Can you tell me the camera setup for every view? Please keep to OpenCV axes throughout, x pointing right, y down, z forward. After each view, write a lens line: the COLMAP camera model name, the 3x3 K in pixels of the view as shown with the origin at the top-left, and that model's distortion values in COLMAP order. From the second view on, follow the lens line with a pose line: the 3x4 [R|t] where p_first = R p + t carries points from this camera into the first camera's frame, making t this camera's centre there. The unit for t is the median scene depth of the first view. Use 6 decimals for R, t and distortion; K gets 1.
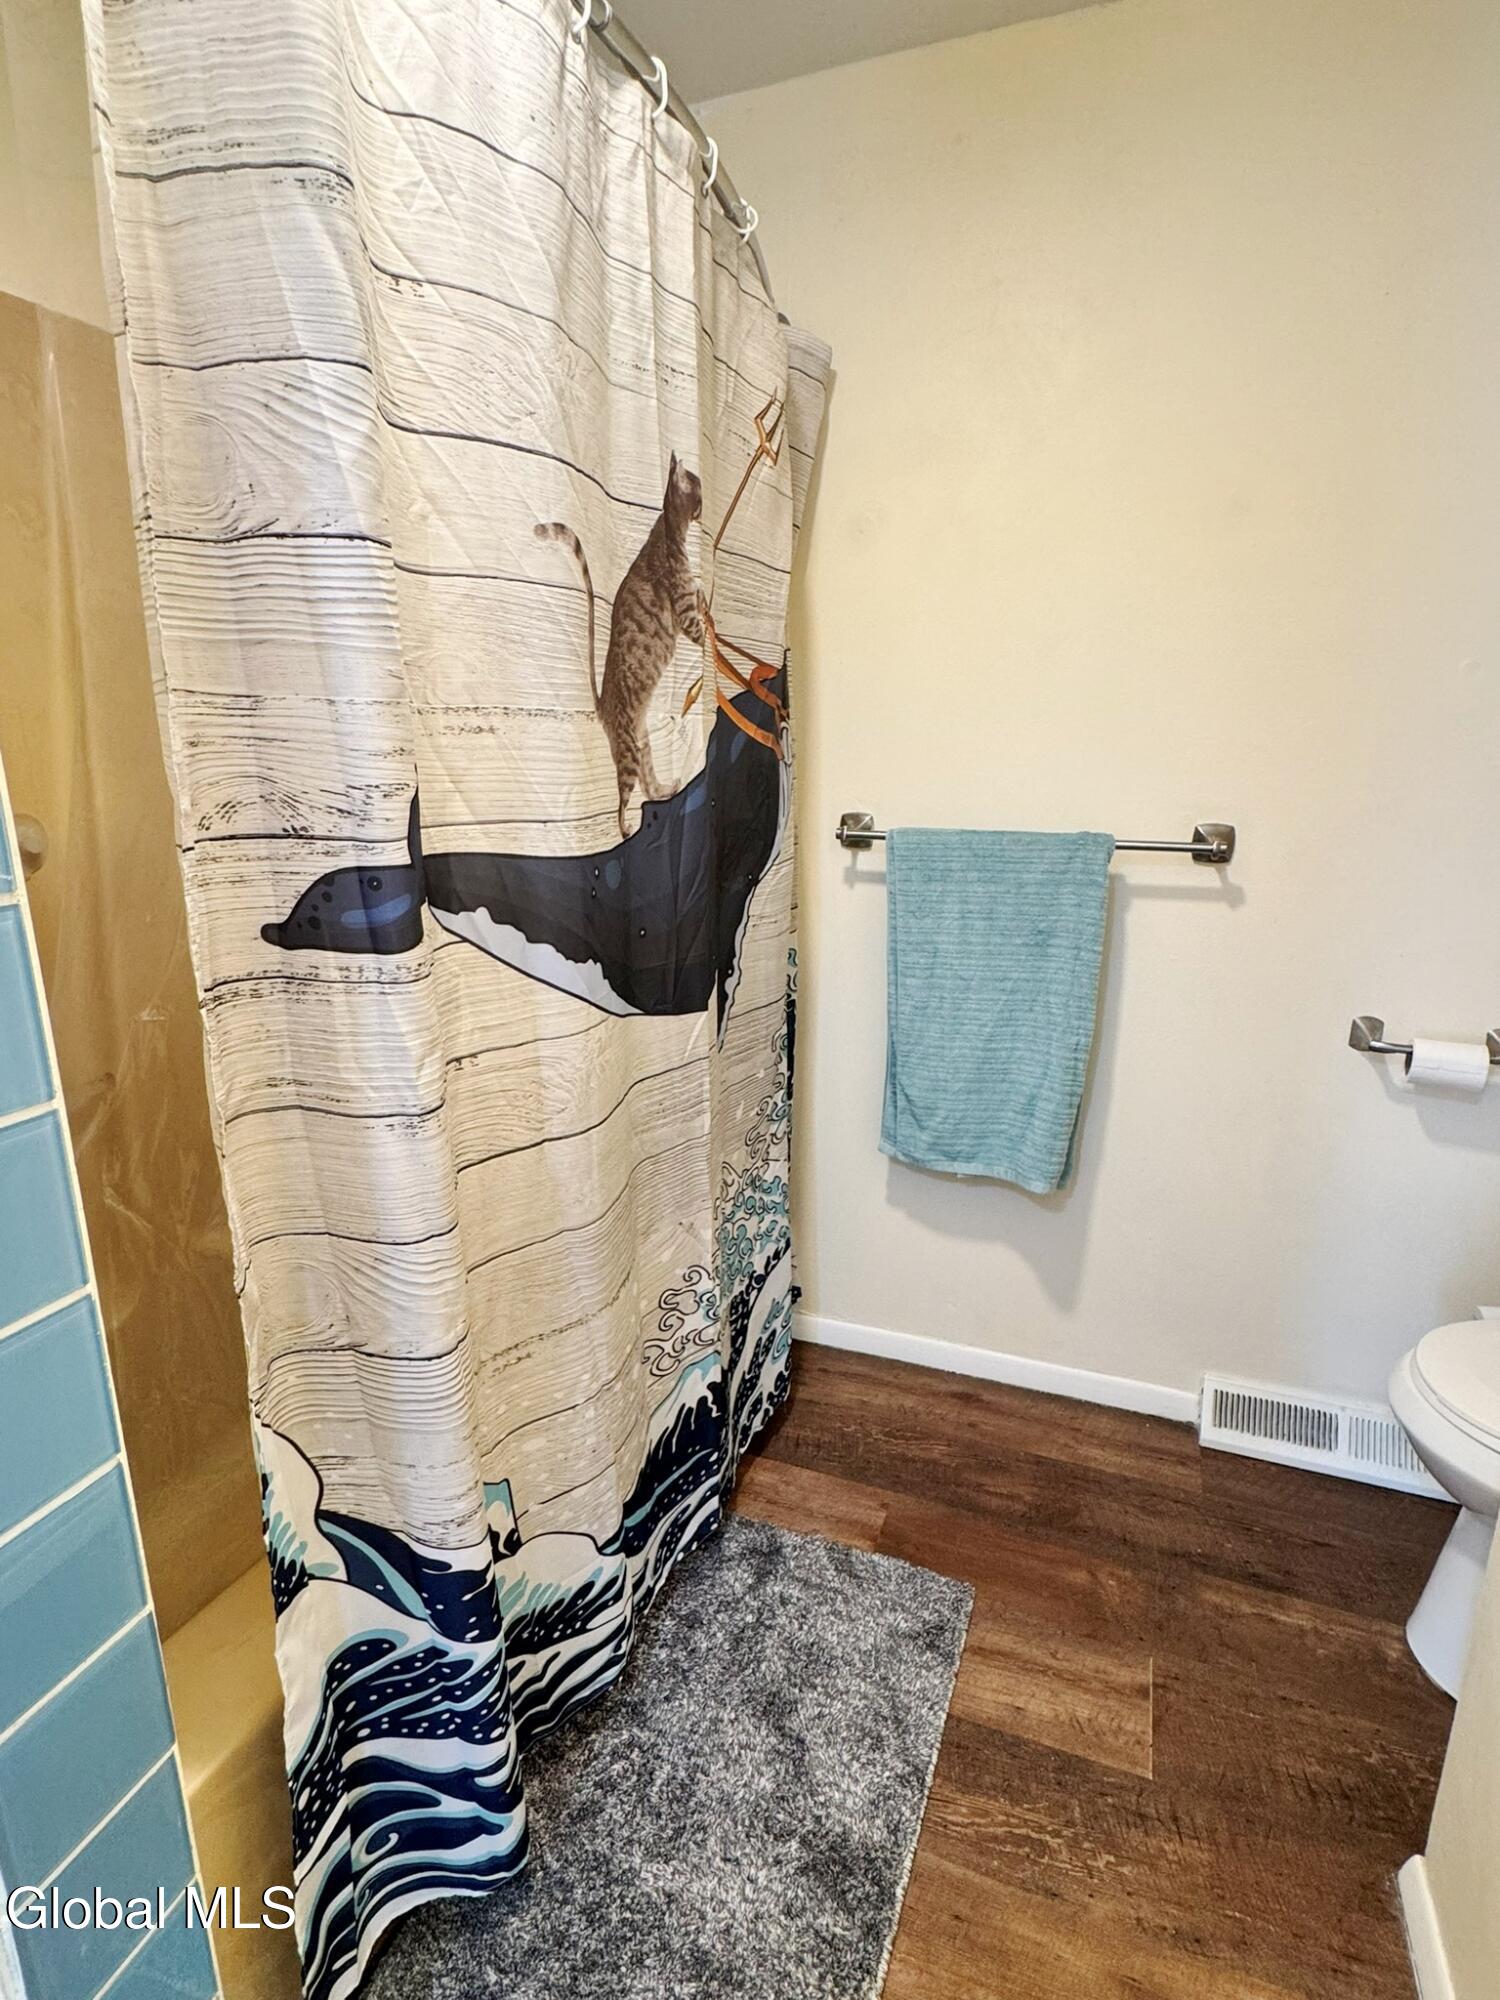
lens RADIAL K [[1009.4, 0, 750.0], [0, 1009.4, 1000.0], [0, 0, 1]] dist [-0.005064, 0.000421]
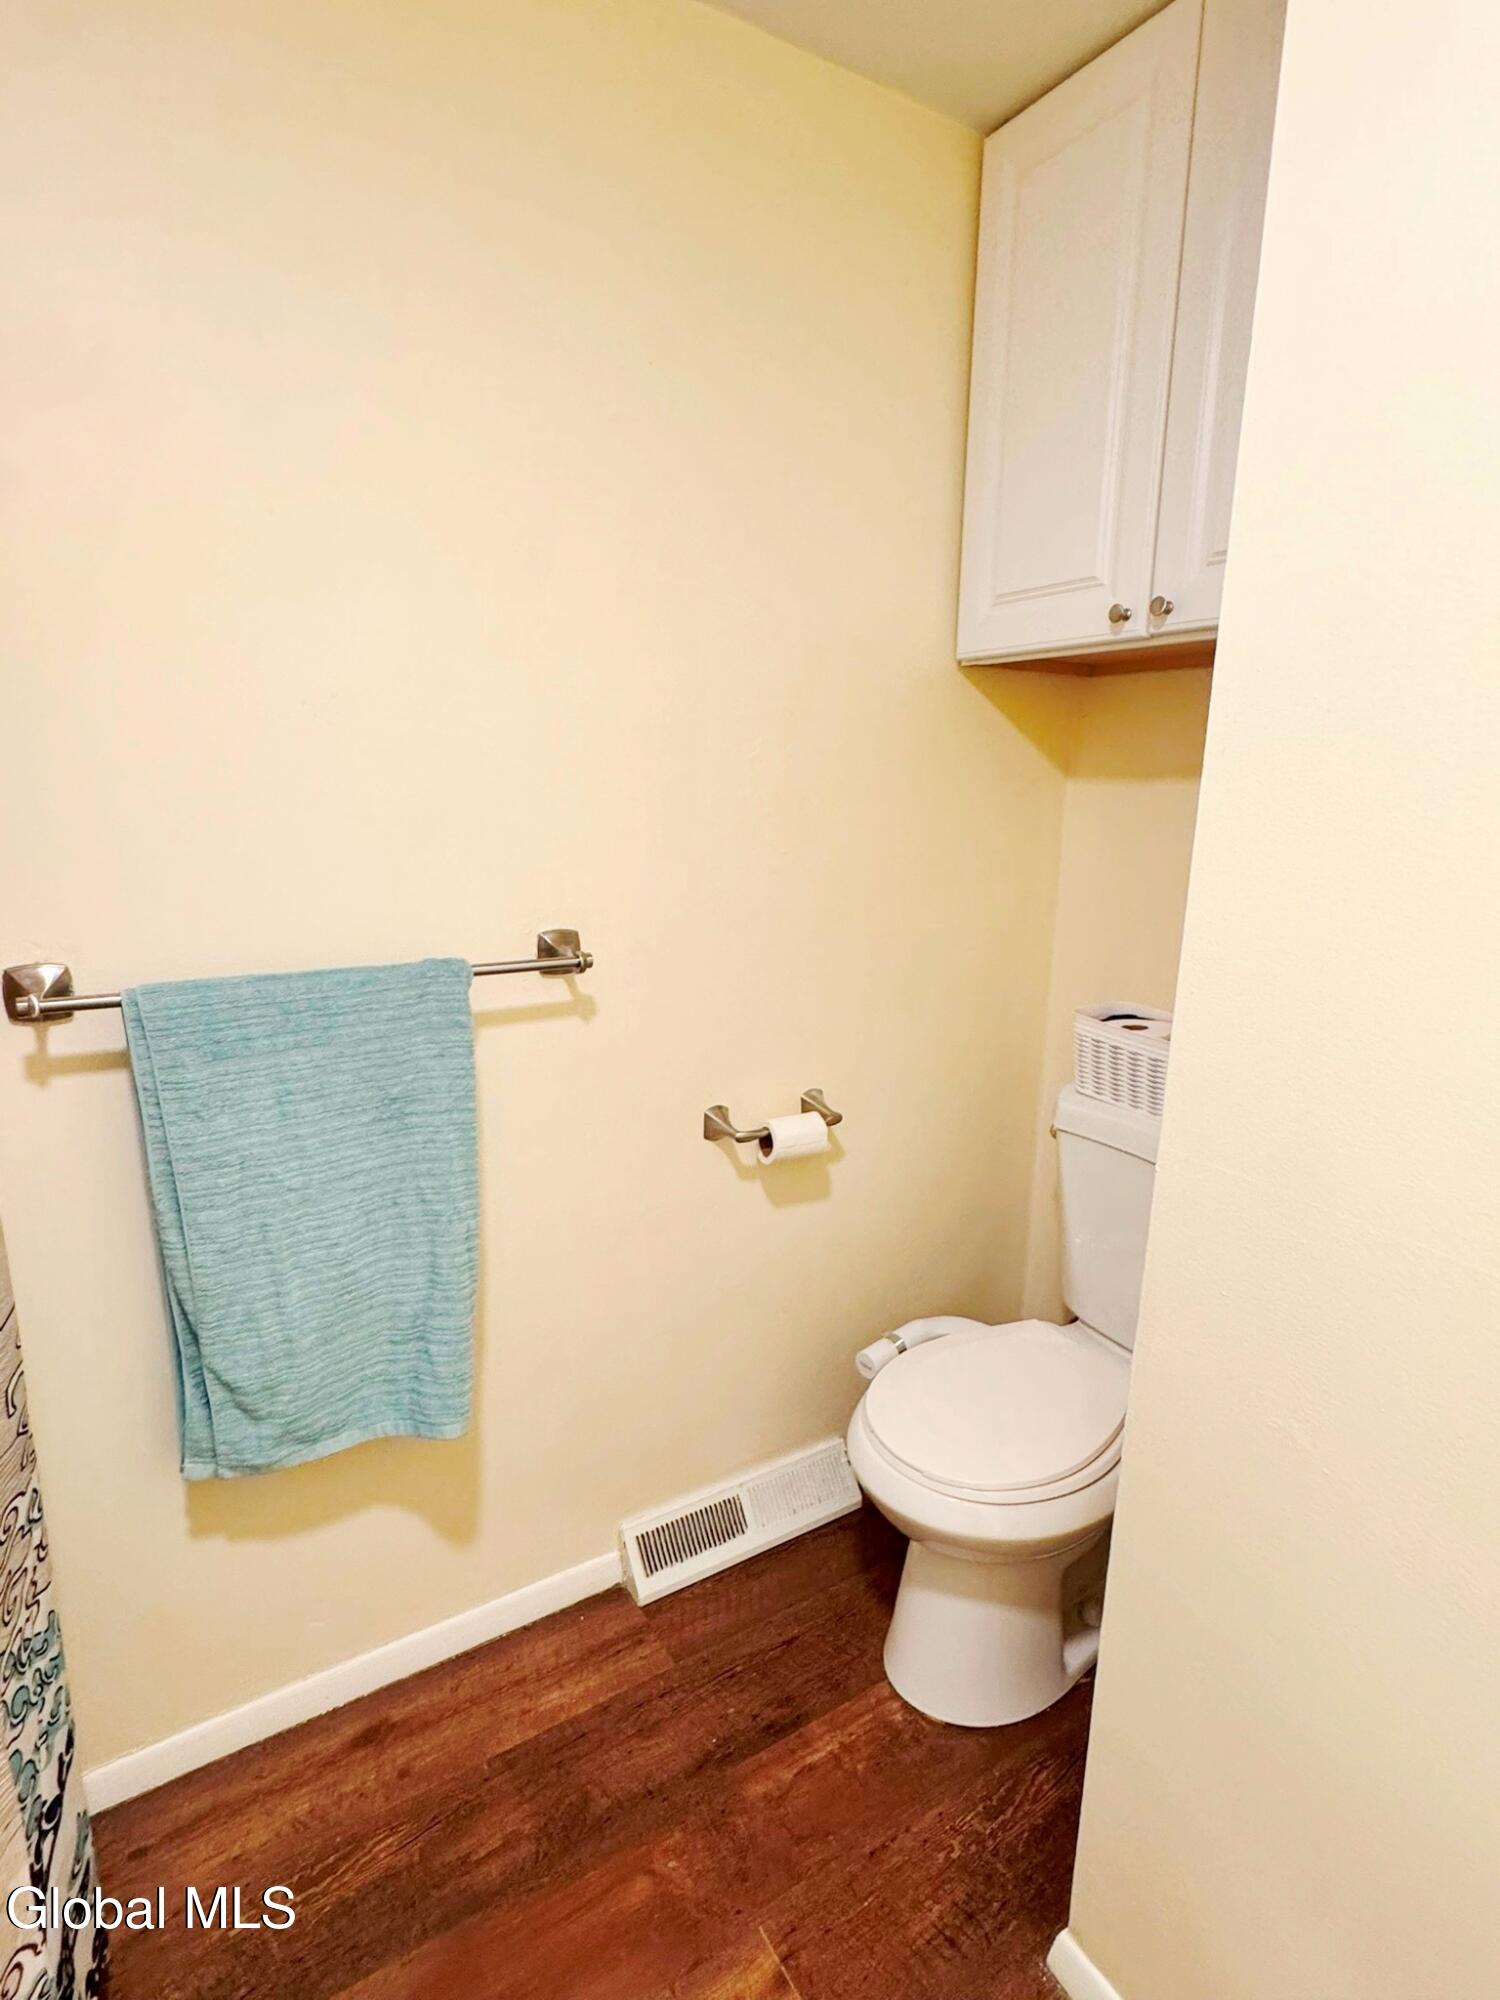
lens RADIAL K [[1009.4, 0, 750.0], [0, 1009.4, 1000.0], [0, 0, 1]] dist [-0.005064, 0.000421]
pose [[0.605106, -0.162813, 0.779319, -0.112108], [0.185132, 0.980809, 0.061161, -0.132656], [-0.774321, 0.107268, 0.623635, 0.331458]]
